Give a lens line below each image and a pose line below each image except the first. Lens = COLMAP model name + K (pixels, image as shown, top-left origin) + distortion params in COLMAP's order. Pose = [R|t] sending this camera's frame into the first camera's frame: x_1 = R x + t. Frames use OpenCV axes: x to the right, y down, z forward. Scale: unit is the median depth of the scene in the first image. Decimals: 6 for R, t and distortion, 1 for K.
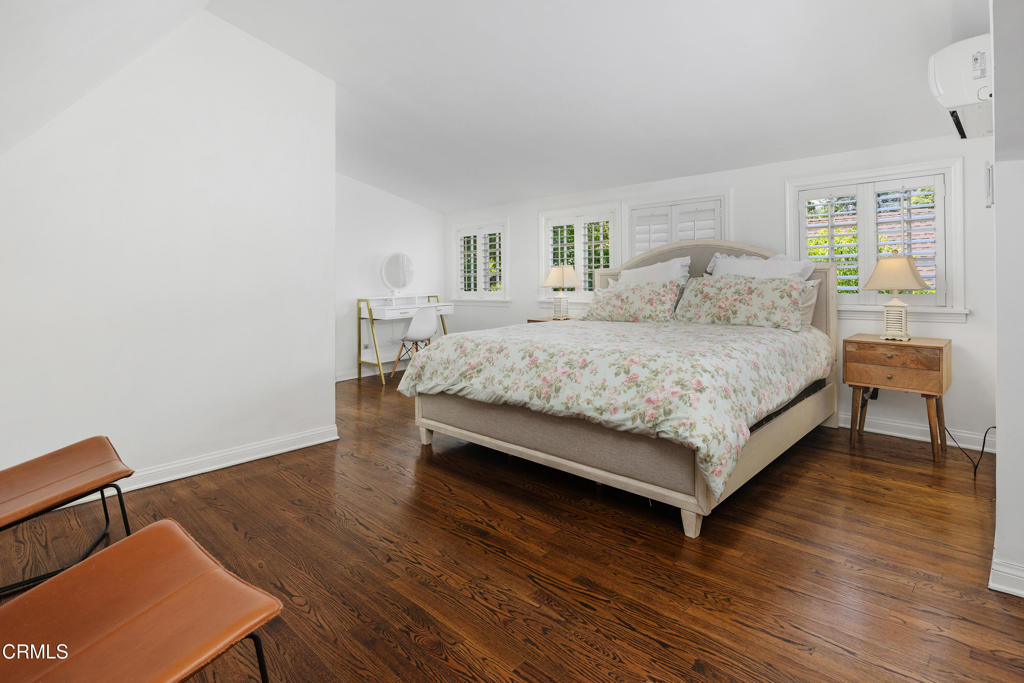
lens RADIAL K [[542.4, 0, 512.0], [0, 542.4, 341.5], [0, 0, 1]] dist [-0.001484, -0.000172]
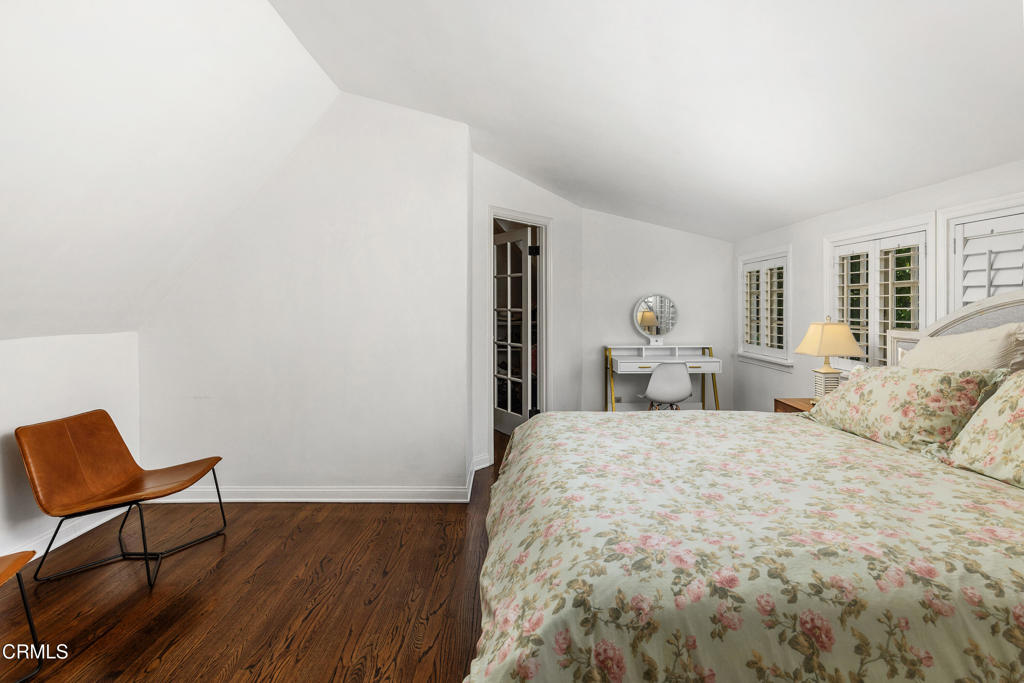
lens RADIAL K [[564.5, 0, 512.0], [0, 564.5, 341.5], [0, 0, 1]] dist [0.004573, 0.000892]
pose [[0.668566, 0.070468, -0.740307, 0.321495], [-0.099306, 0.995044, 0.005033, -0.081621], [0.736993, 0.070152, 0.672250, 0.288037]]
